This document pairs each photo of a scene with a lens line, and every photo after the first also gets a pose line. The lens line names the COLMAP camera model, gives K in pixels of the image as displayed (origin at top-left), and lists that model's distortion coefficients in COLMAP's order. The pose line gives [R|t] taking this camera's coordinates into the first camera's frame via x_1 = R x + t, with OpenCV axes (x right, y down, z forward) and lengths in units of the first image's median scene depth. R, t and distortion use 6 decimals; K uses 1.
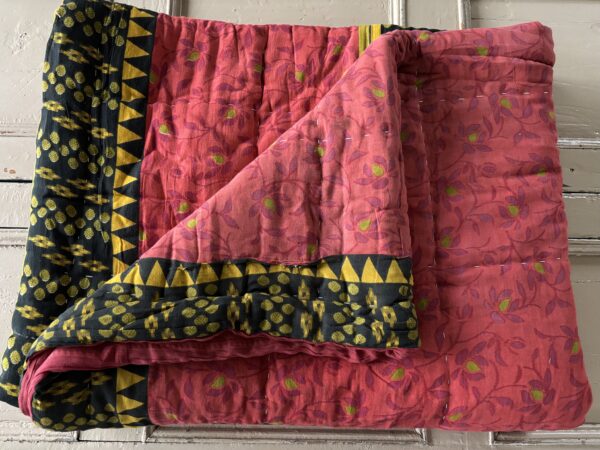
lens RADIAL K [[454.2, 0, 298.5], [0, 454.2, 222.6], [0, 0, 1]] dist [-0.012495, -0.023135]
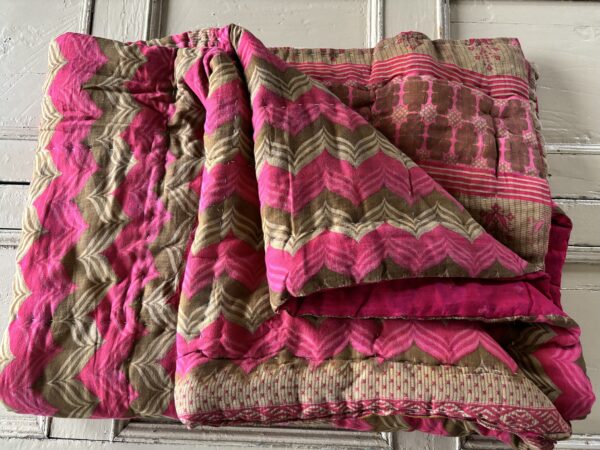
lens RADIAL K [[454.2, 0, 302.3], [0, 454.2, 227.2], [0, 0, 1]] dist [-0.012495, -0.023135]
pose [[0.999557, 0.009843, -0.028075, 0.108265], [-0.009839, 0.999952, 0.000247, 0.001653], [0.028076, 0.000029, 0.999606, 0.000881]]
